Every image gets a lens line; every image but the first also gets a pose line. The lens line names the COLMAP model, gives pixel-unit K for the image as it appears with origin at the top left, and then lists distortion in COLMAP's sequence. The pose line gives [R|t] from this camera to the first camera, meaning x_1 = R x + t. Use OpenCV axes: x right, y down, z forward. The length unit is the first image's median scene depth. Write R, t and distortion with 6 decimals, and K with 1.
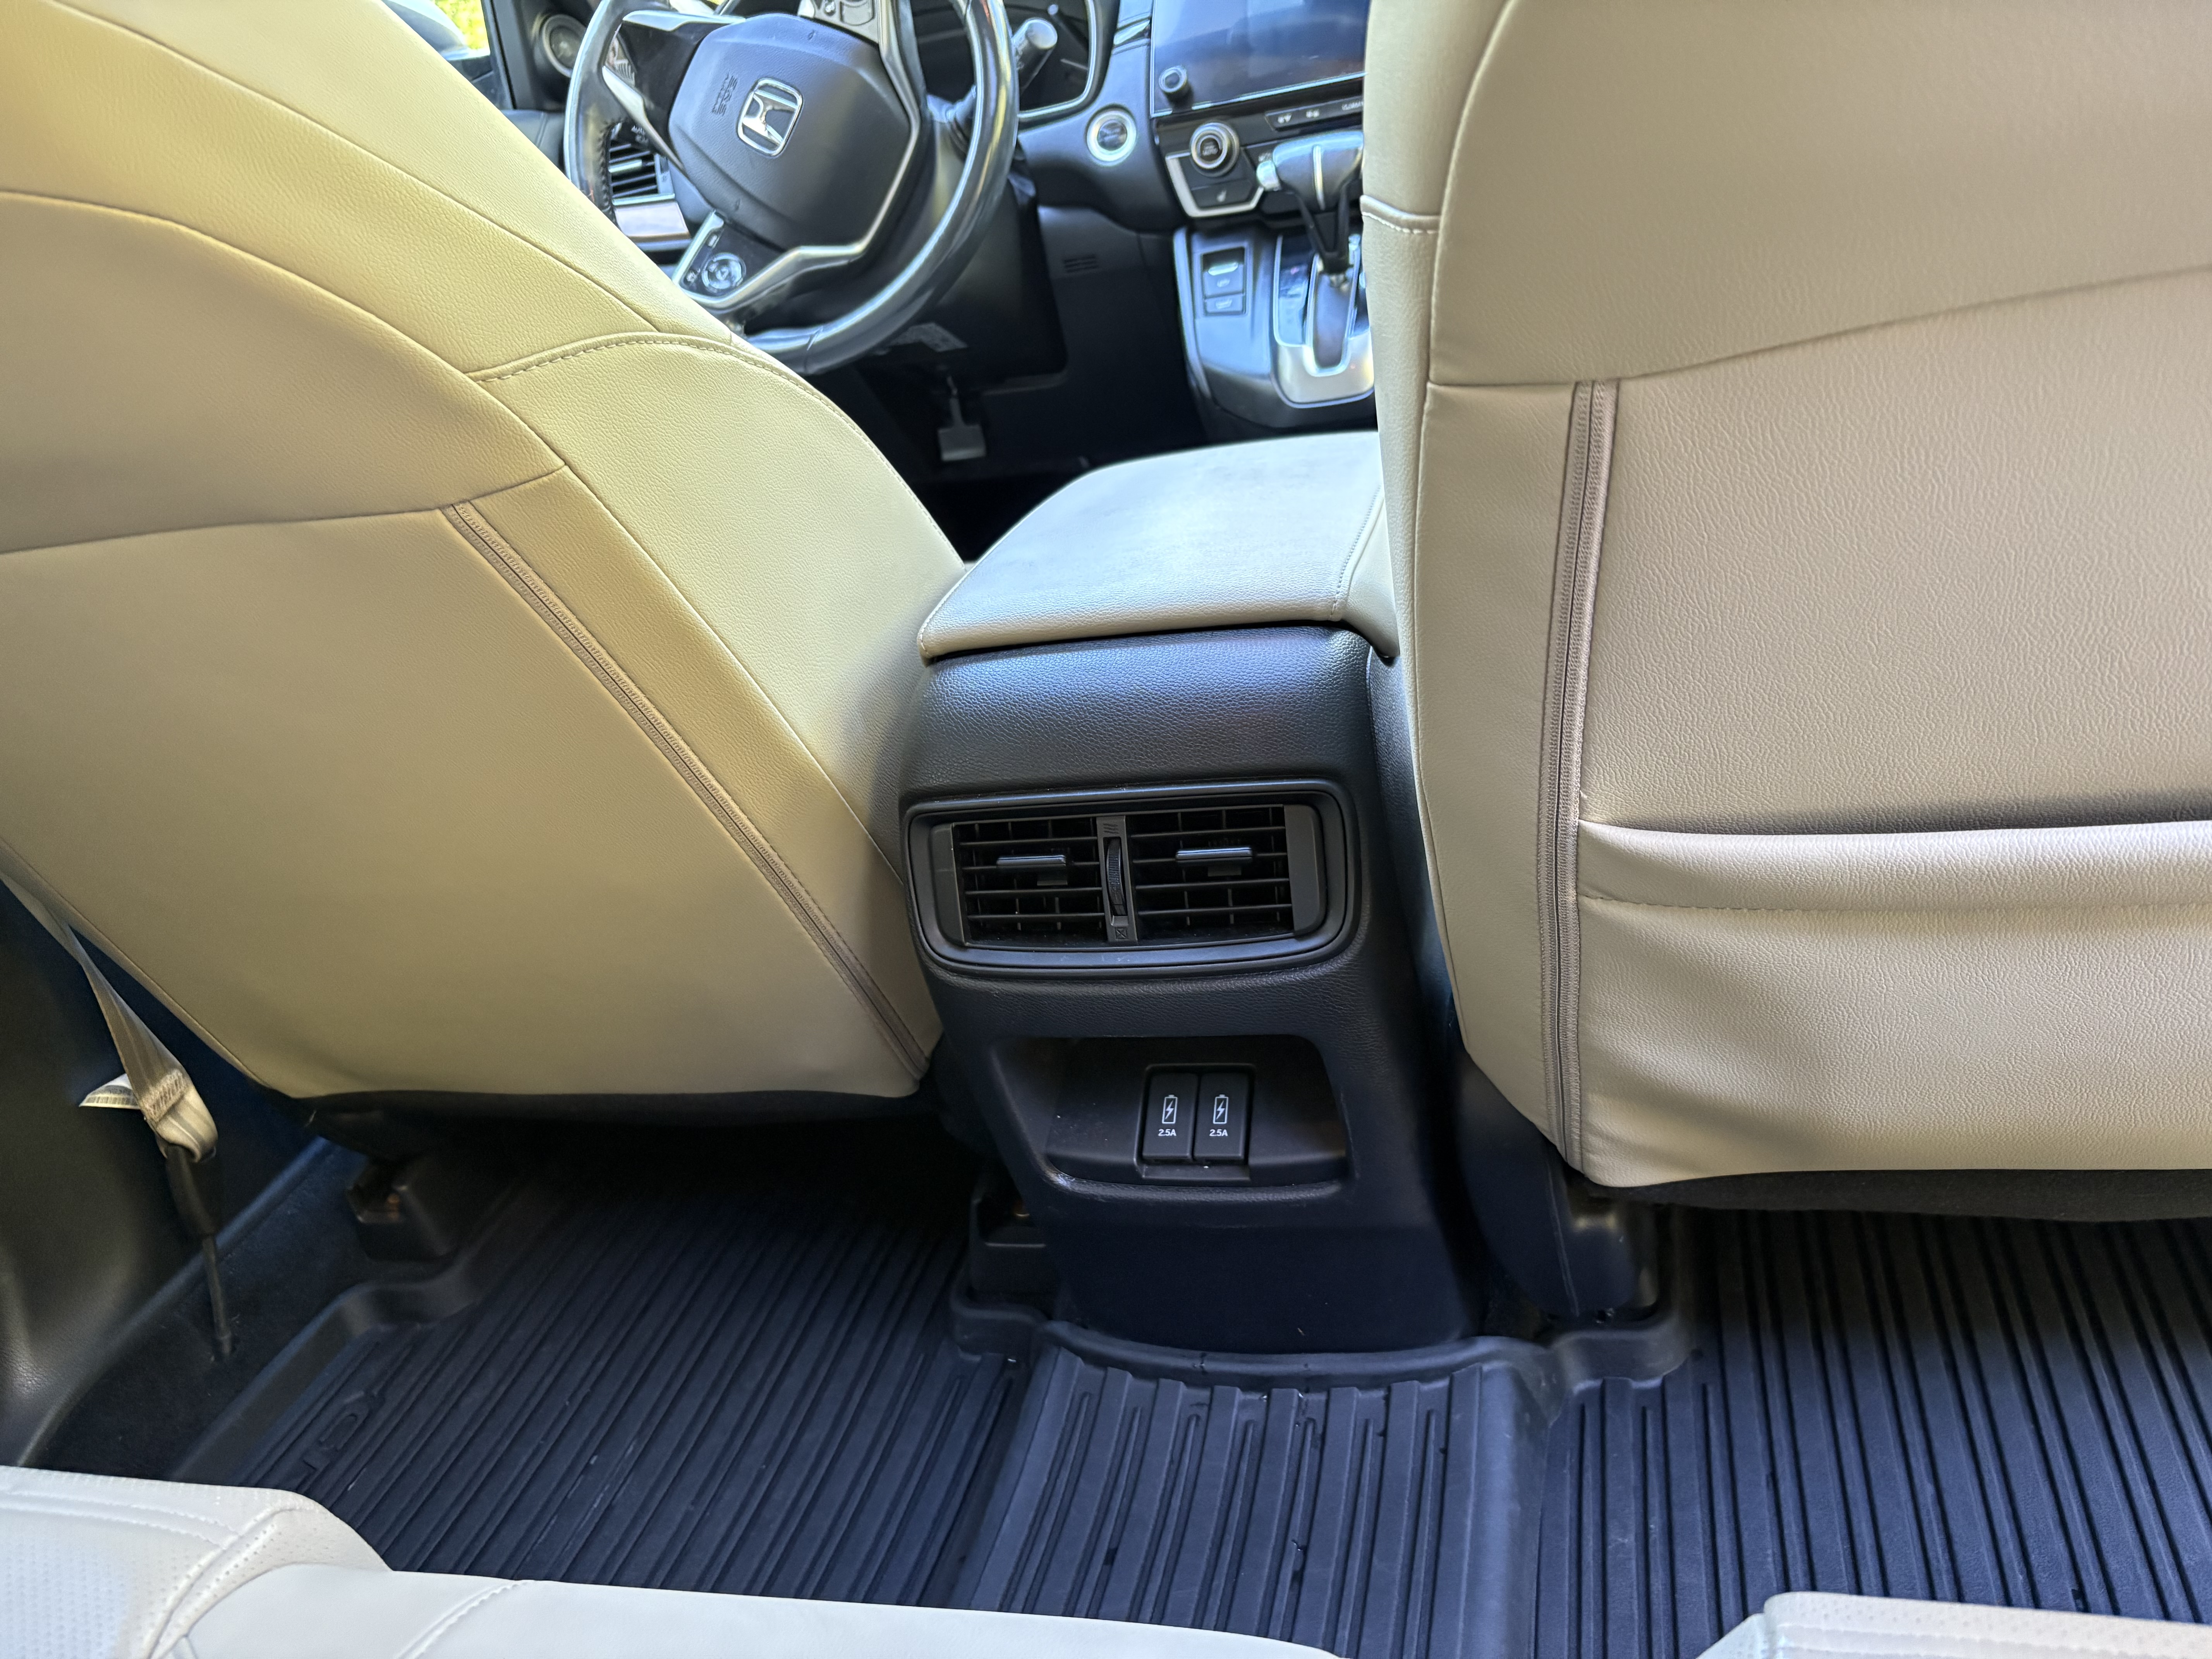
lens RADIAL K [[1685.7, 0, 1056.4], [0, 1685.7, 837.0], [0, 0, 1]] dist [0.082080, -0.097791]
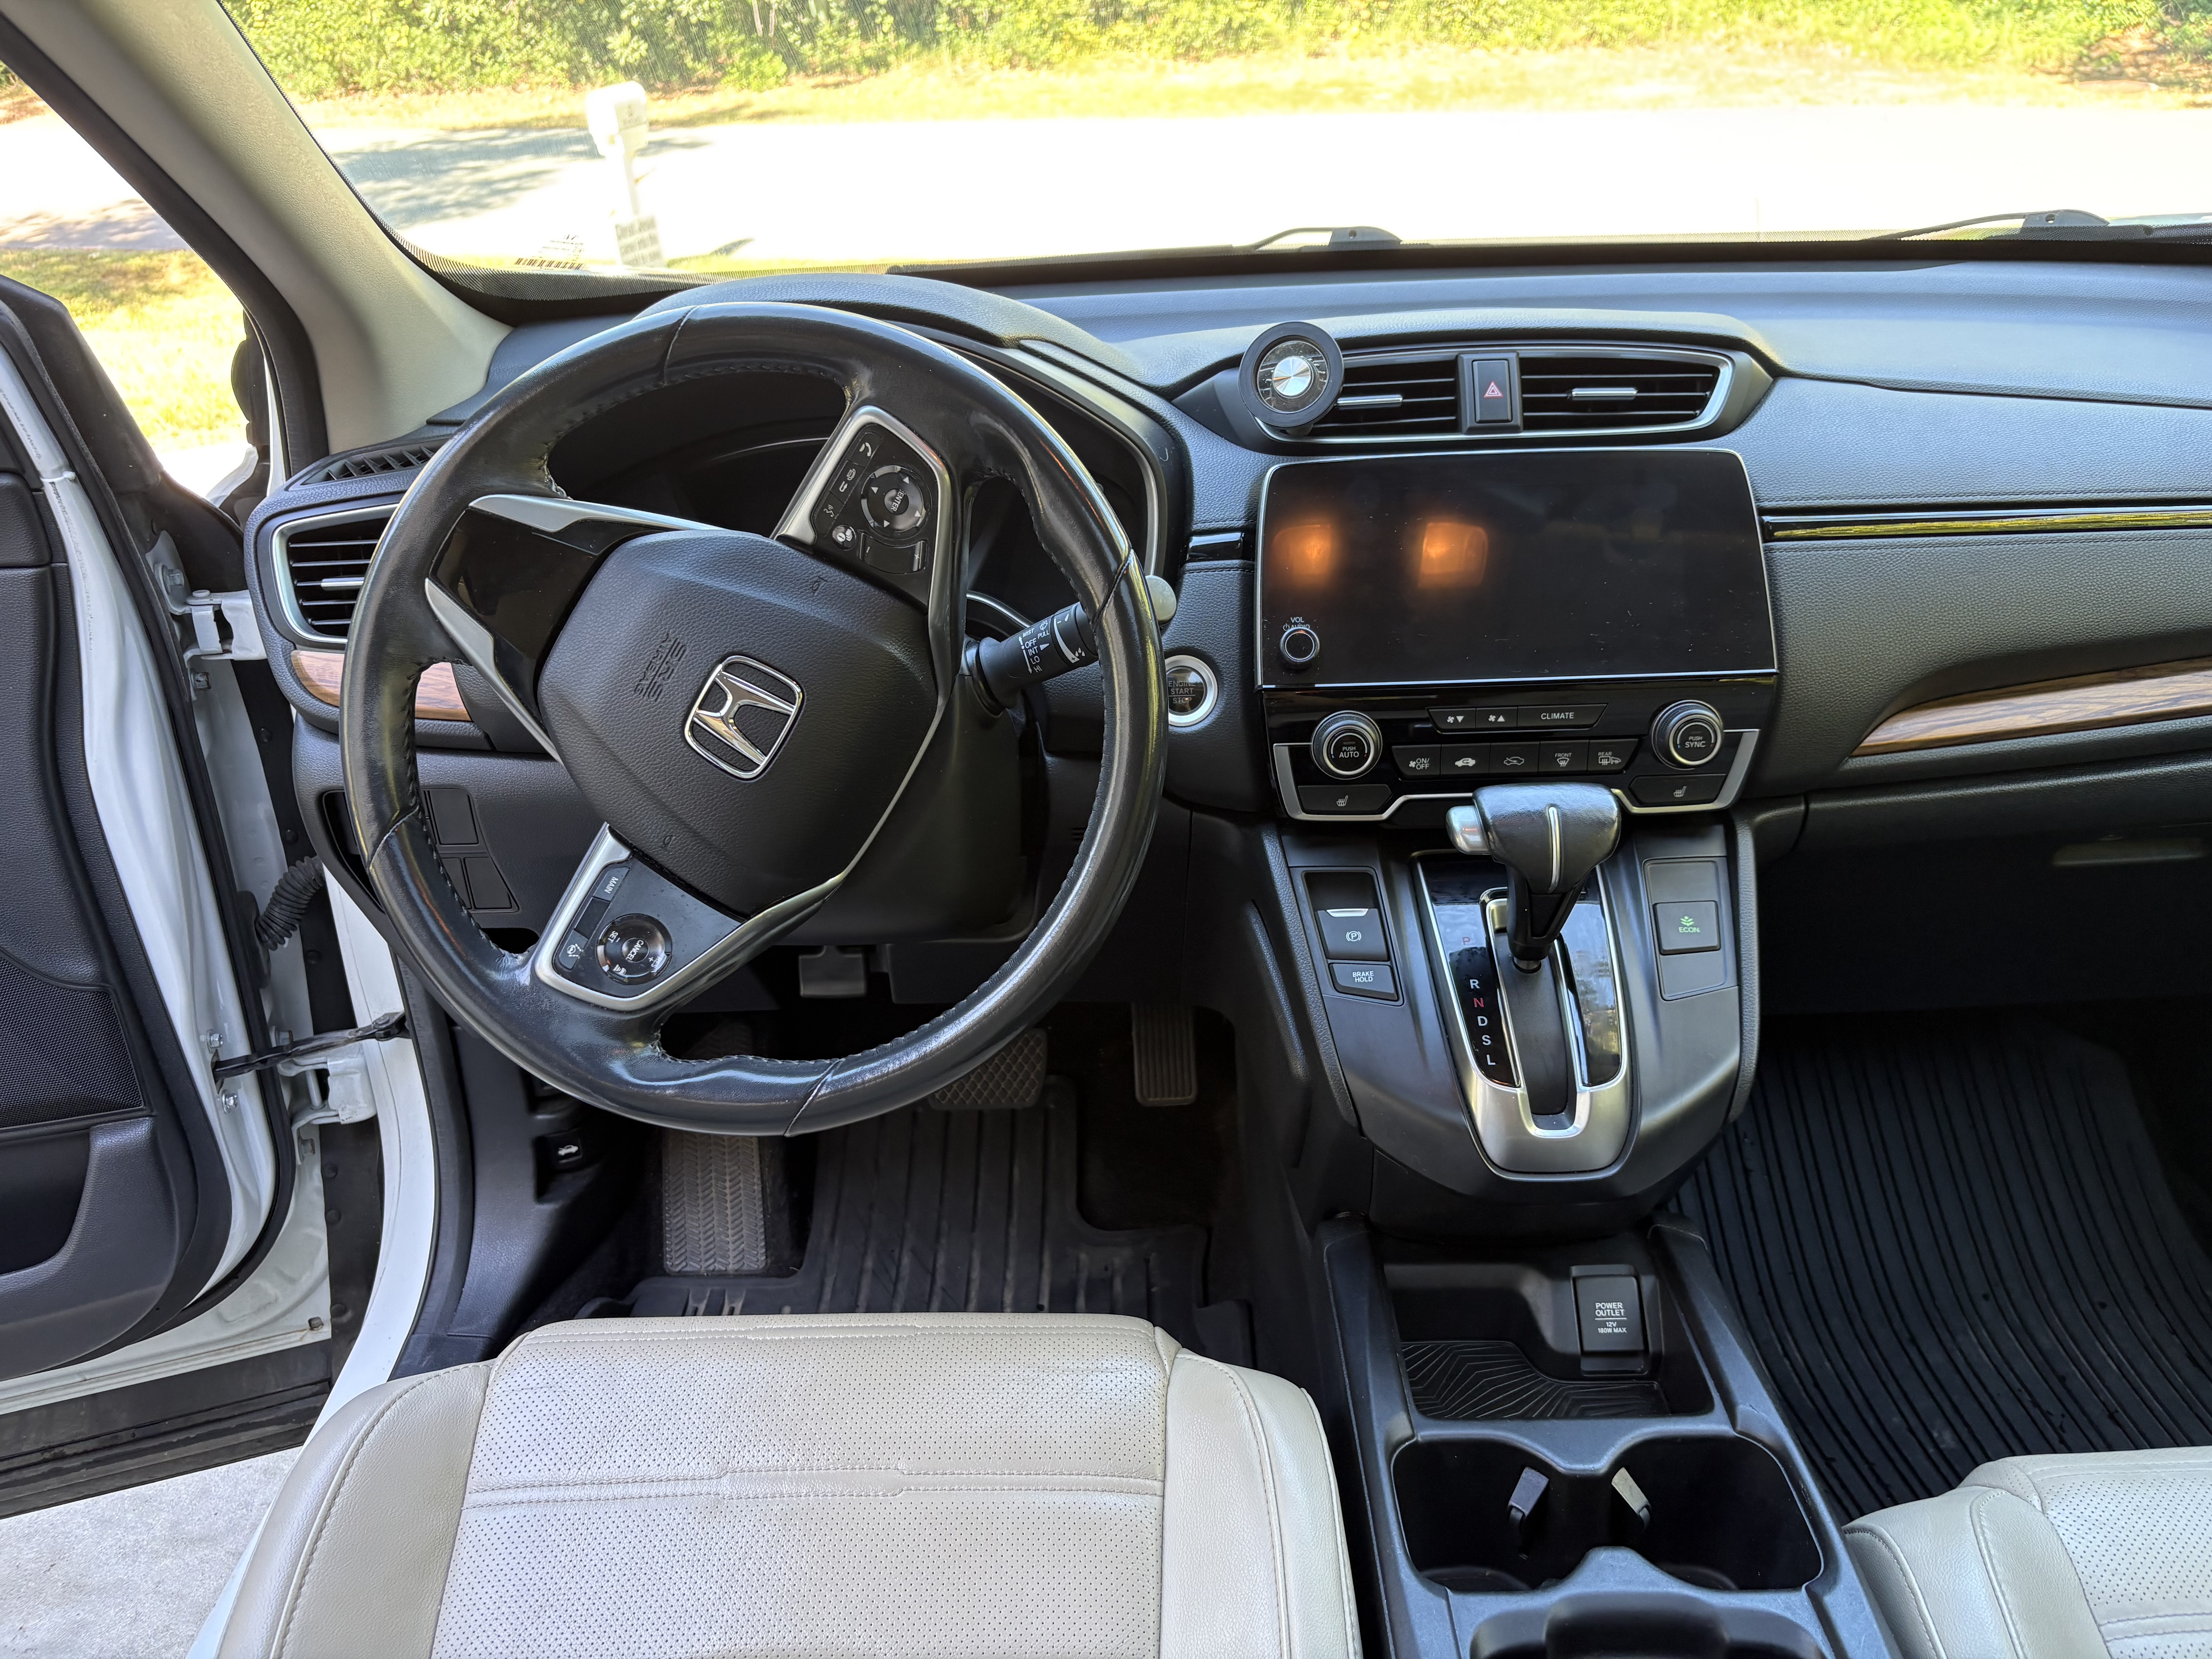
lens RADIAL K [[1685.7, 0, 1056.4], [0, 1685.7, 837.0], [0, 0, 1]] dist [0.082080, -0.097791]
pose [[0.956631, 0.040151, 0.288523, -0.218780], [-0.032358, 0.998973, -0.031730, -0.344087], [-0.289500, 0.021018, 0.956947, 0.381946]]
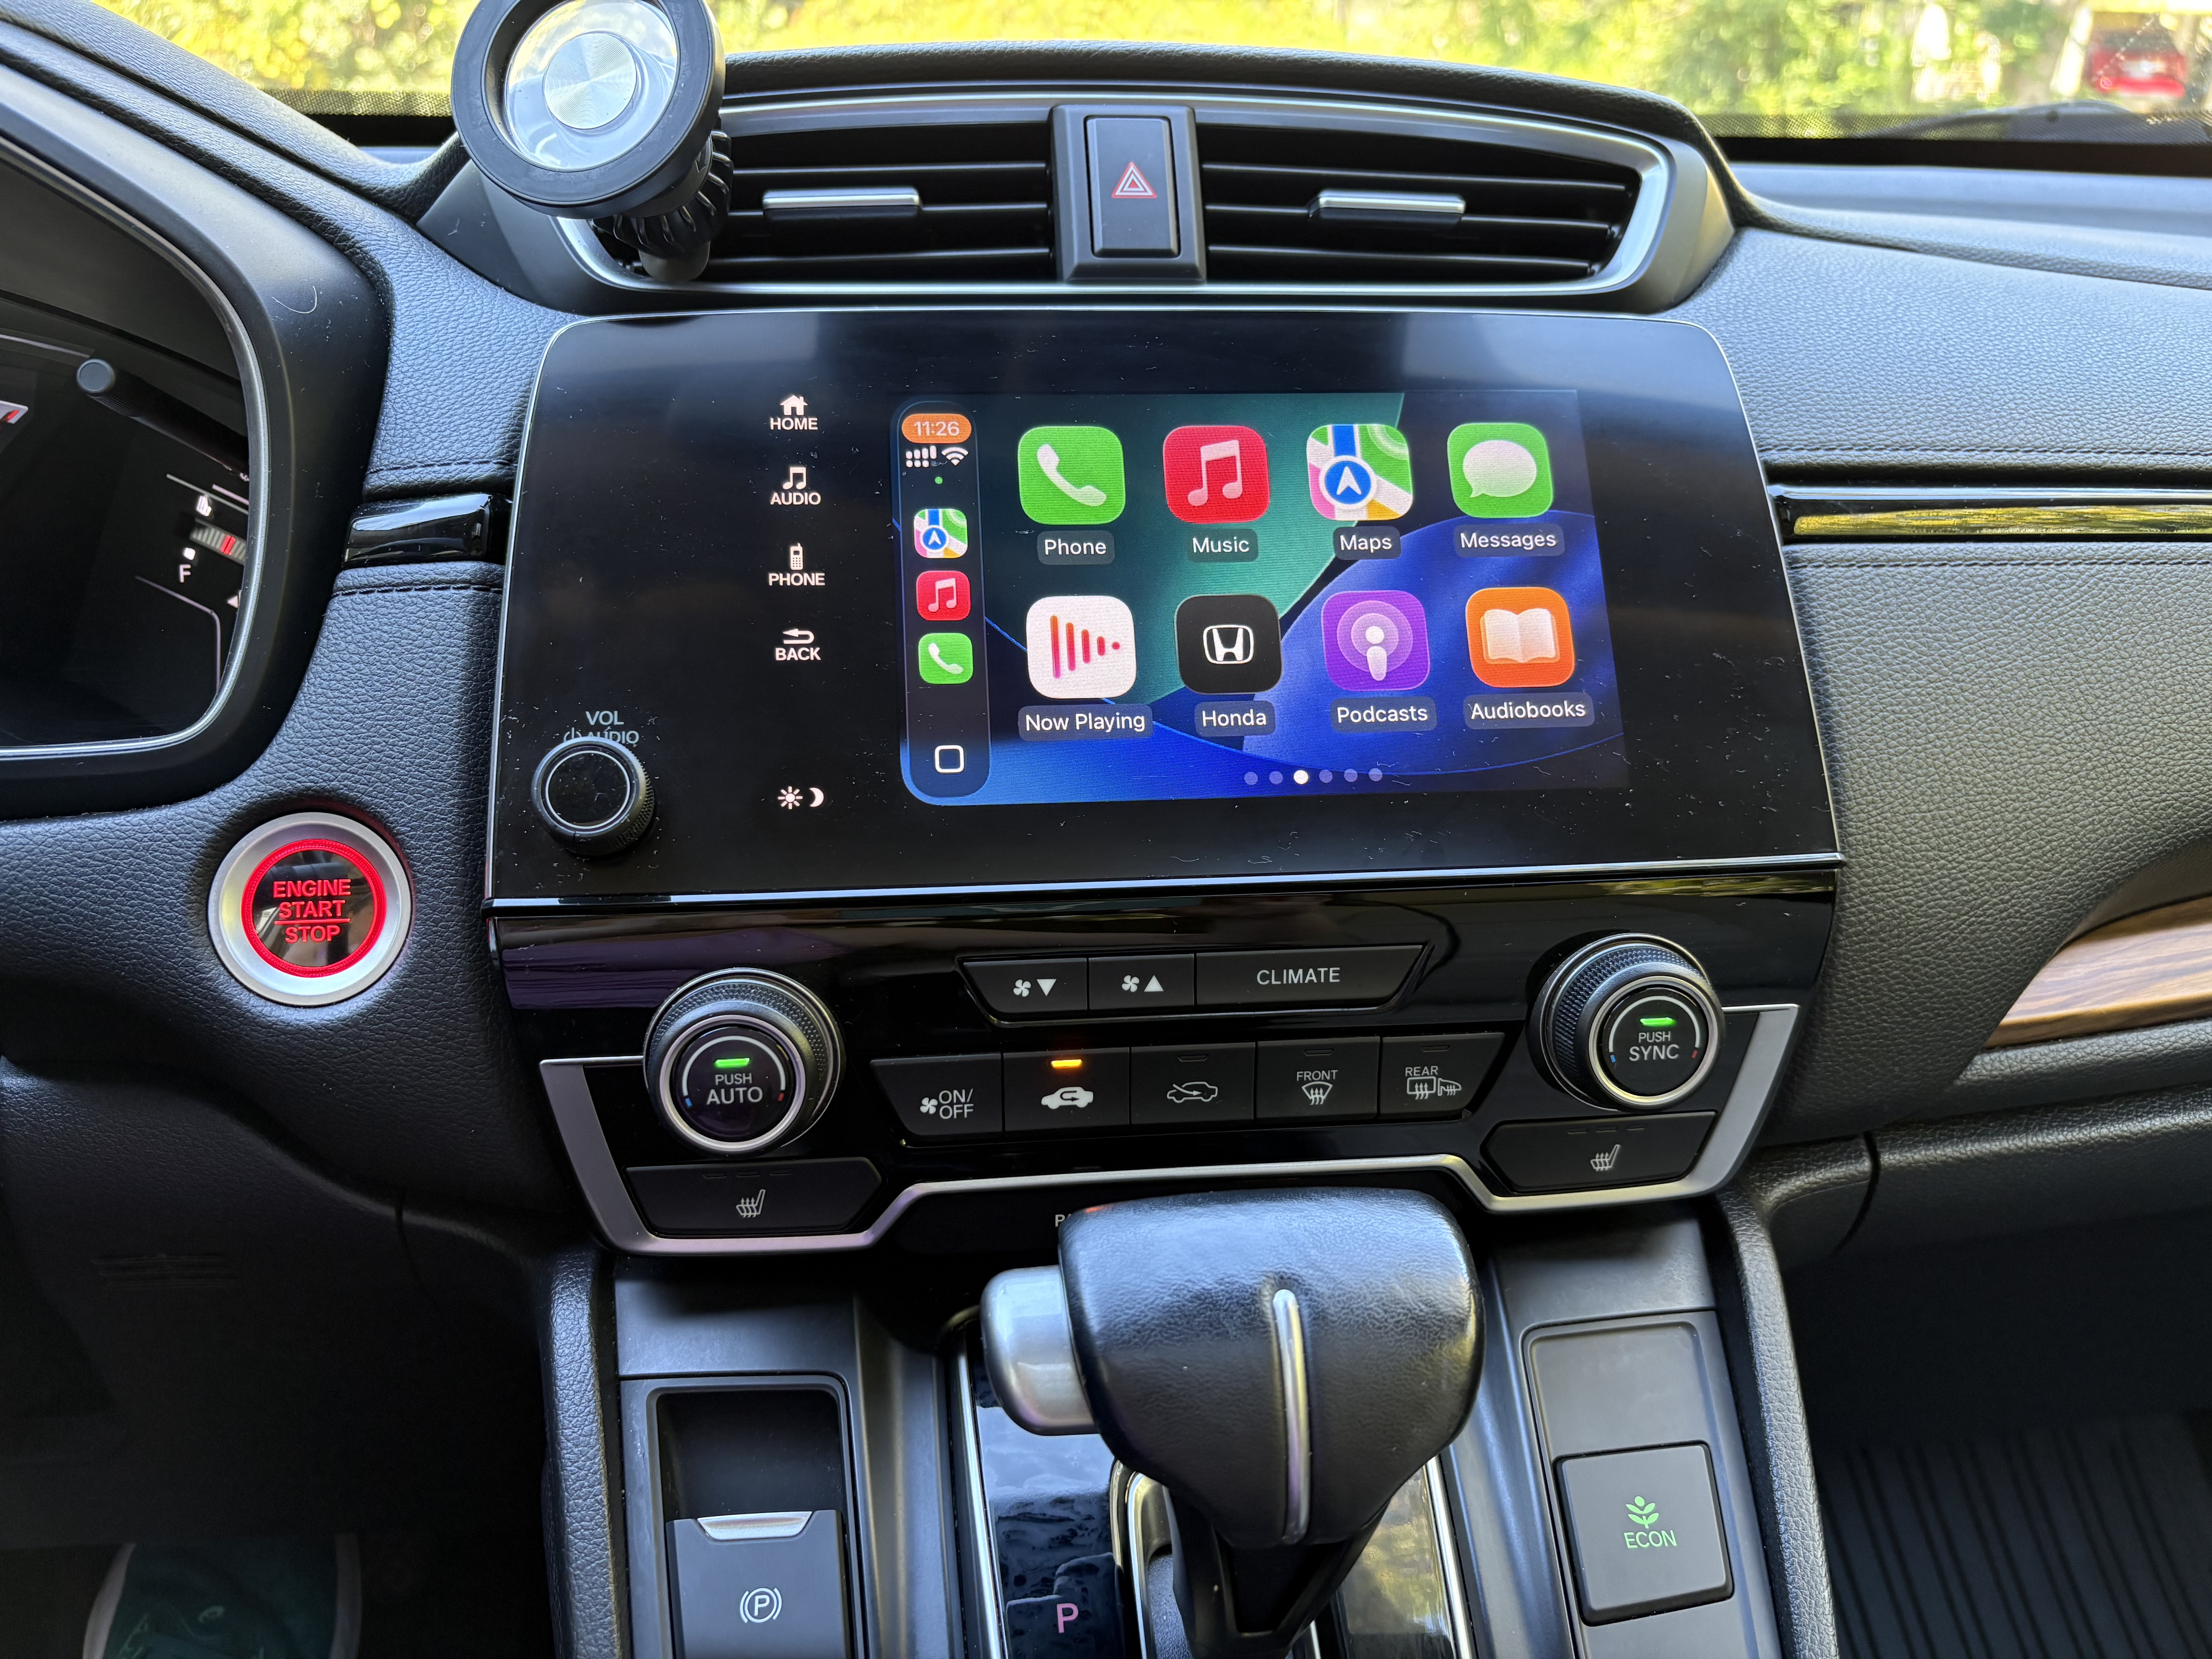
lens RADIAL K [[1685.7, 0, 1056.4], [0, 1685.7, 837.0], [0, 0, 1]] dist [0.082080, -0.097791]
pose [[0.917243, 0.061705, 0.393519, 0.034867], [-0.016867, 0.993059, -0.116399, -0.412120], [-0.397970, 0.100128, 0.911918, 0.756991]]
